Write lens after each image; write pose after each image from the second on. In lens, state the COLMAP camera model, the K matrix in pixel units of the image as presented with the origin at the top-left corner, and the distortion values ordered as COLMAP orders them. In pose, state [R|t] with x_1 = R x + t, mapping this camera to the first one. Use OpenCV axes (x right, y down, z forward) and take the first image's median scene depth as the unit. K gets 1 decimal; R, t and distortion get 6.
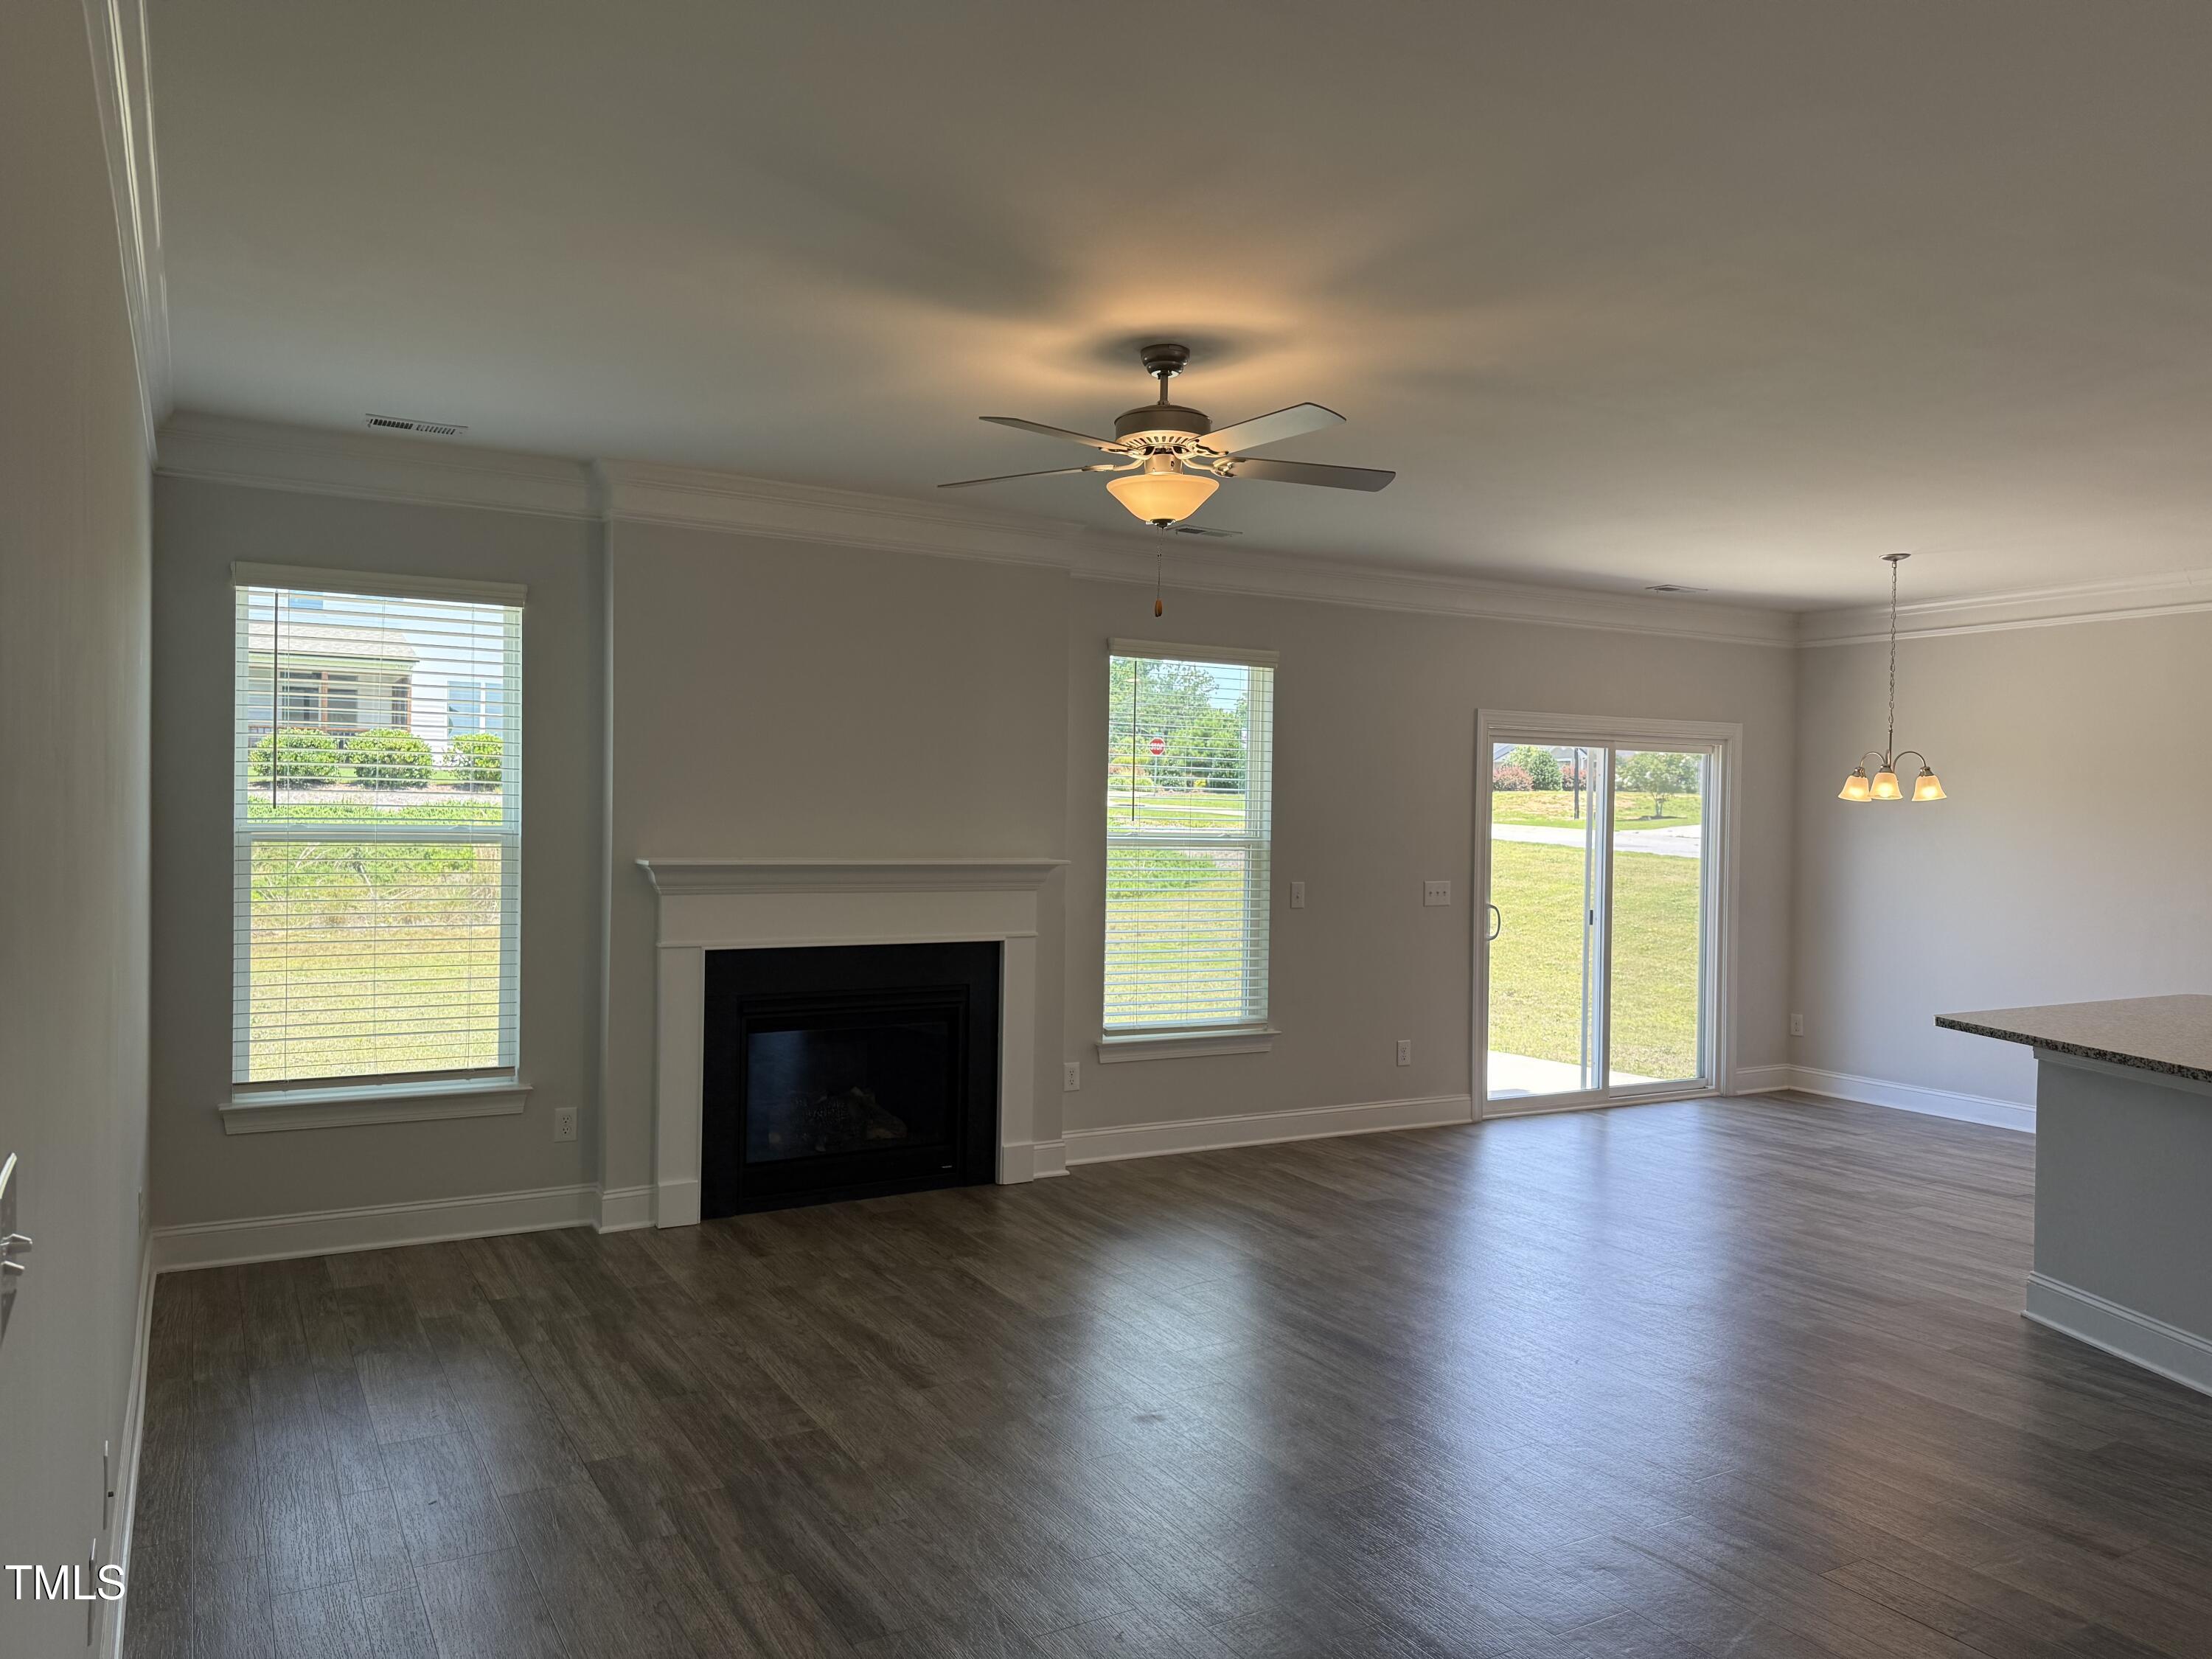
lens RADIAL K [[1552.0, 0, 1109.4], [0, 1552.0, 821.9], [0, 0, 1]] dist [0.051574, -0.022169]
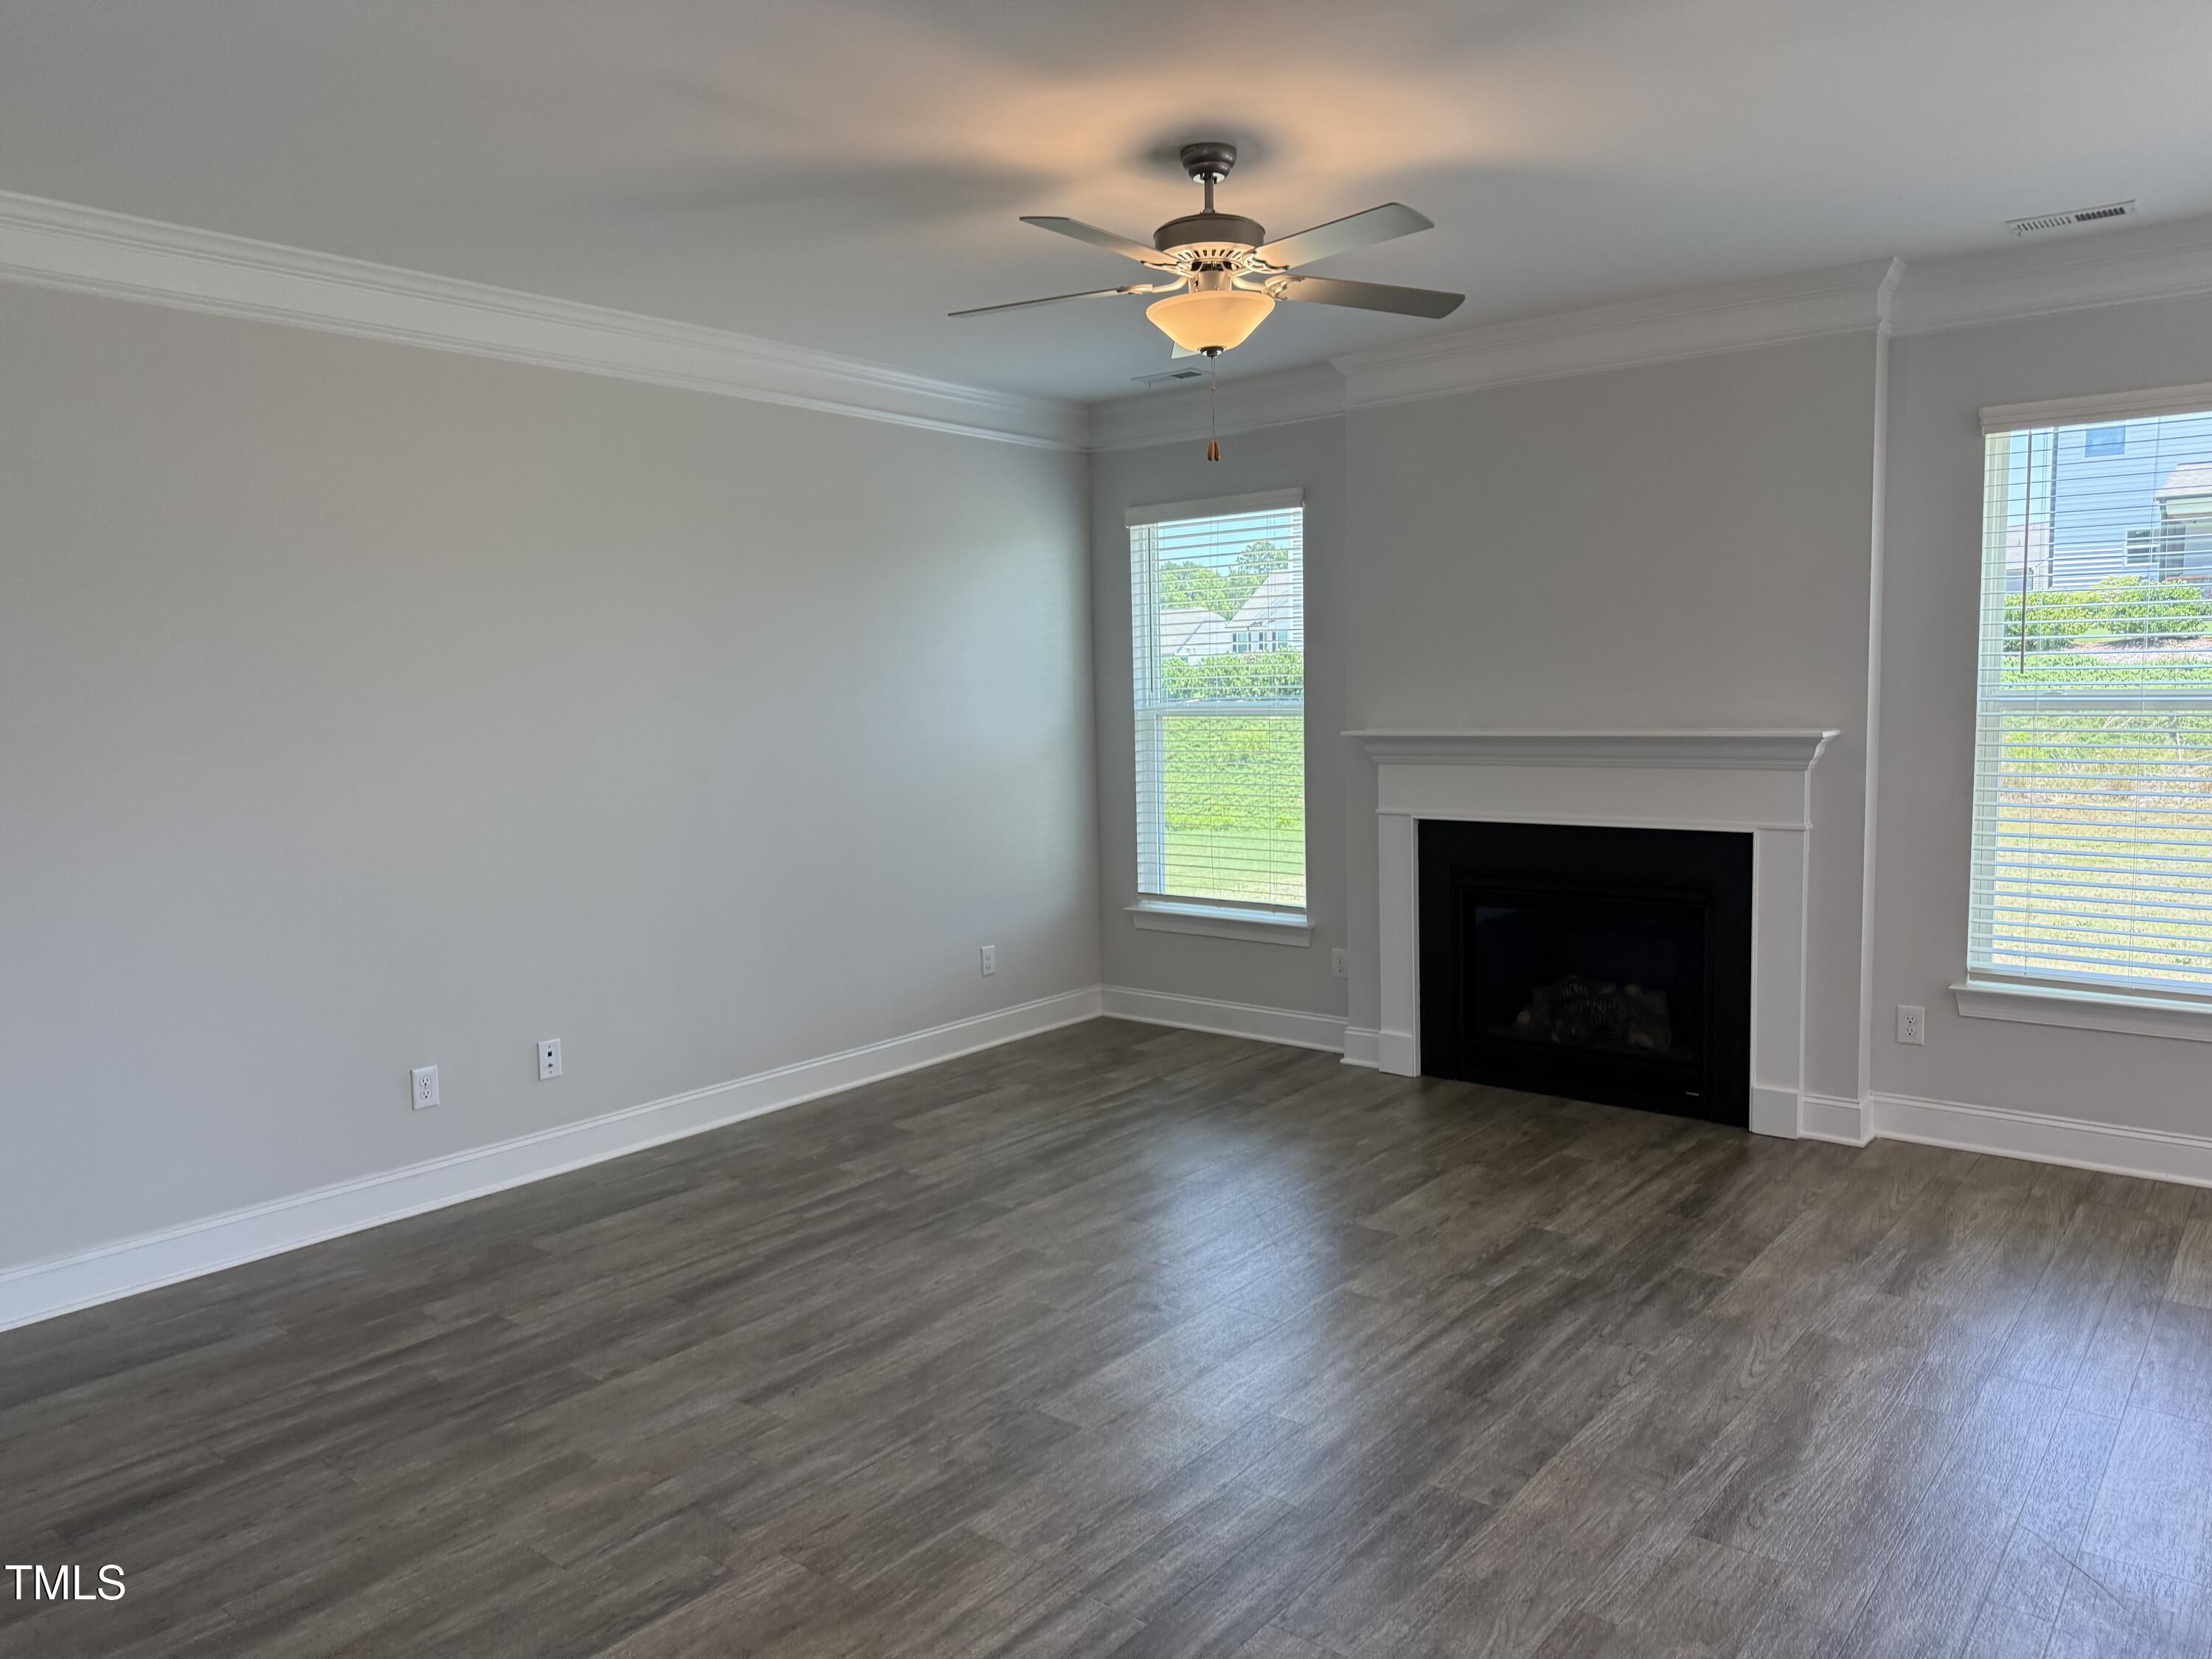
lens RADIAL K [[1552.0, 0, 1122.1], [0, 1552.0, 806.9], [0, 0, 1]] dist [0.051574, -0.022169]
pose [[0.360487, 0.052053, -0.931311, 0.631140], [0.021233, 0.997725, 0.063984, 0.004223], [0.932522, -0.042840, 0.358562, 0.448365]]
